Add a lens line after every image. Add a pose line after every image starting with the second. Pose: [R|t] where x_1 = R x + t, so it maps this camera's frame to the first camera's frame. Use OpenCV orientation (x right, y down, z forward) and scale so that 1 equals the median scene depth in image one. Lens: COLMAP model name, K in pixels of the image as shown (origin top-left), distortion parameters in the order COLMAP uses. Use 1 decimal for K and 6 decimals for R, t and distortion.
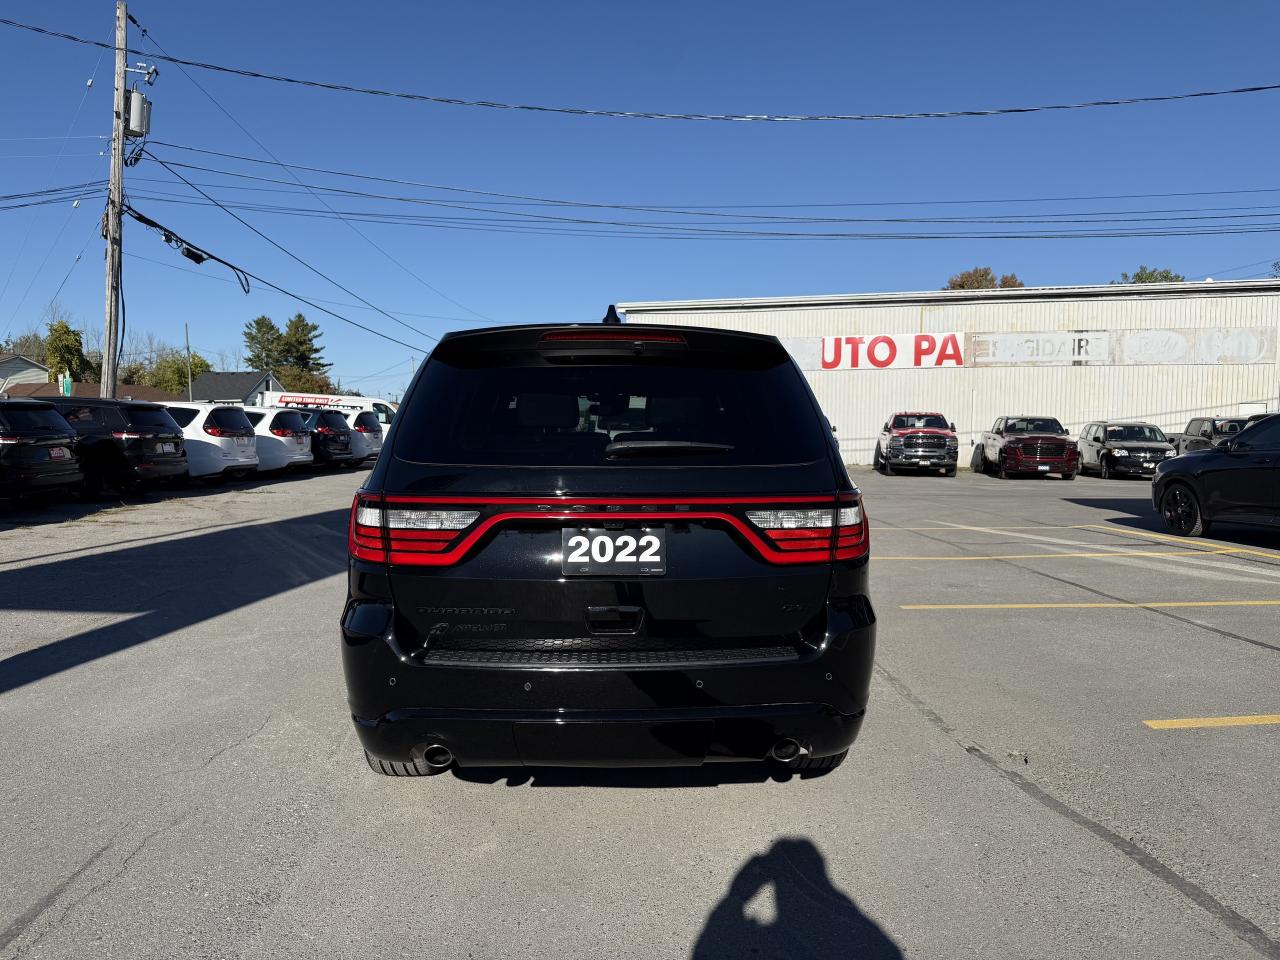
lens RADIAL K [[902.7, 0, 640.0], [0, 902.7, 480.0], [0, 0, 1]] dist [0.025400, -0.033684]
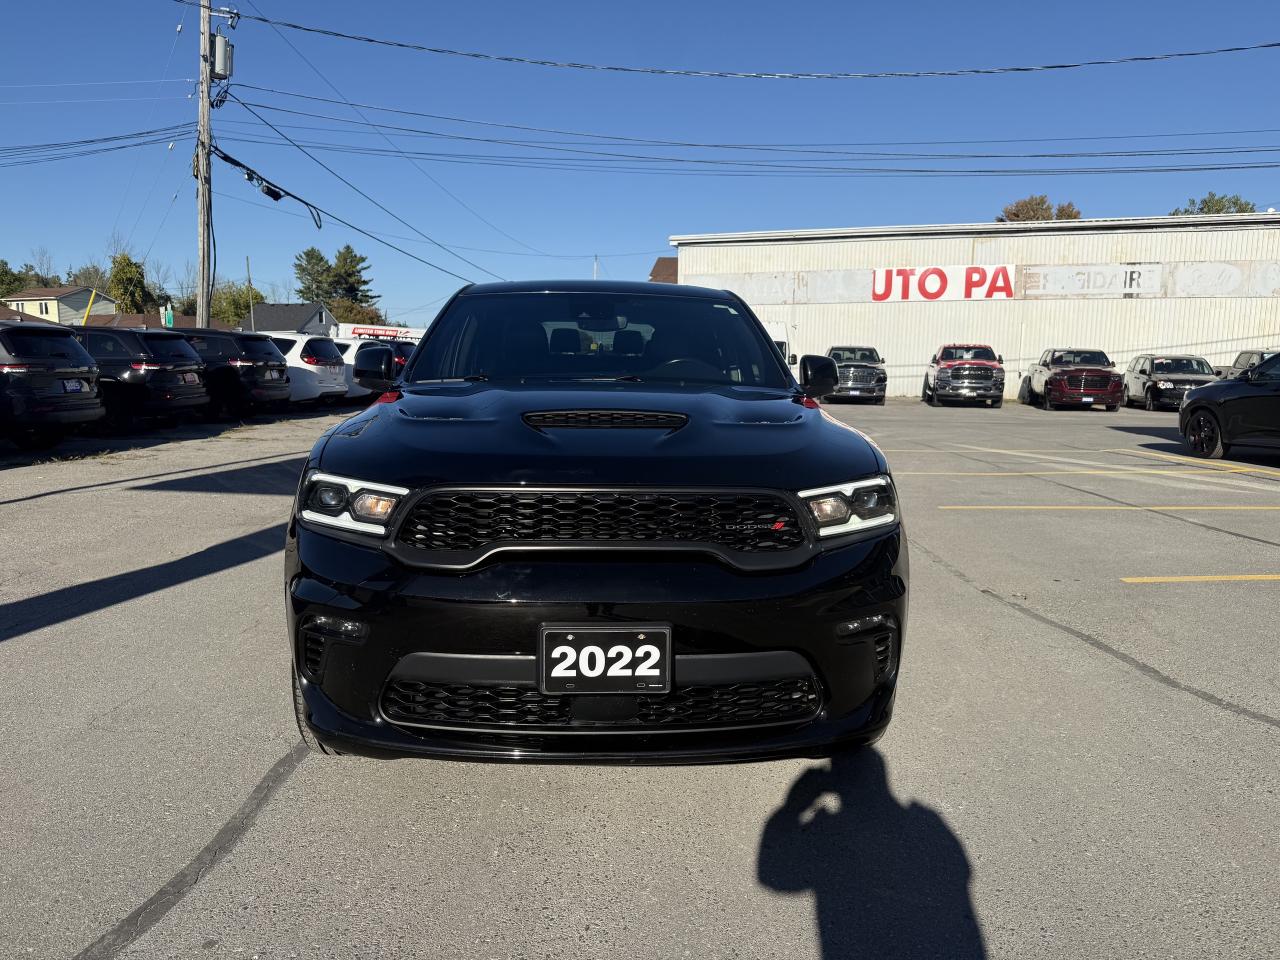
lens RADIAL K [[907.3, 0, 636.4], [0, 907.3, 480.5], [0, 0, 1]] dist [0.003576, -0.006140]
pose [[0.998735, 0.009934, -0.049284, -0.013159], [-0.006254, 0.997218, 0.074274, 0.004829], [0.049885, -0.073872, 0.996019, -0.052940]]
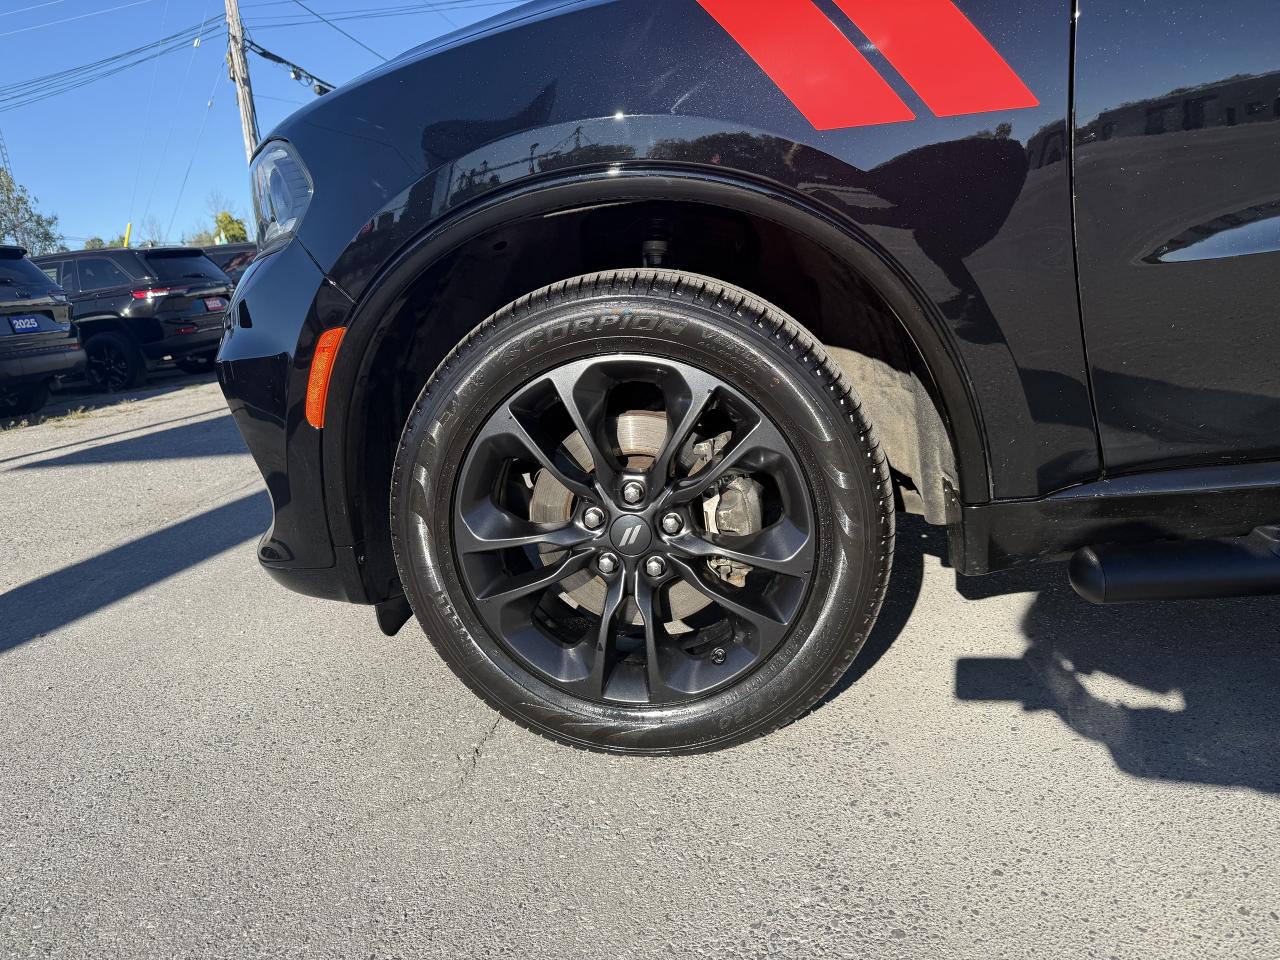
lens RADIAL K [[902.7, 0, 640.0], [0, 902.7, 480.0], [0, 0, 1]] dist [0.025400, -0.033684]
pose [[0.980114, -0.079221, -0.181936, -0.043577], [0.109945, 0.980056, 0.165536, 0.017855], [0.165194, -0.182247, 0.969277, 0.087837]]
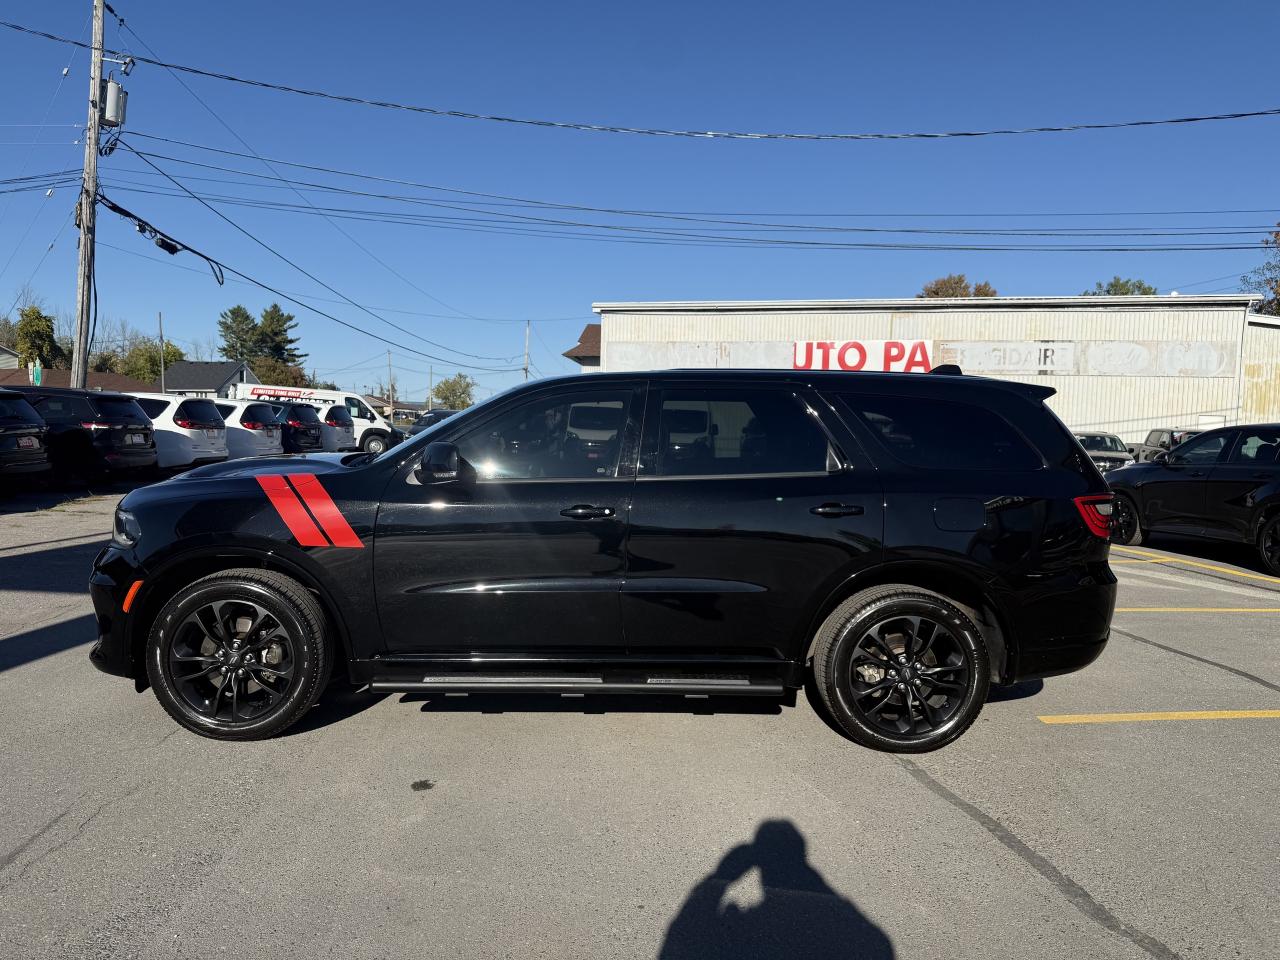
lens RADIAL K [[907.3, 0, 636.4], [0, 907.3, 480.5], [0, 0, 1]] dist [0.003576, -0.006140]
pose [[0.999583, 0.019314, 0.021475, 0.007342], [-0.019366, 0.999810, 0.002212, -0.001369], [-0.021429, -0.002627, 0.999767, -0.011324]]
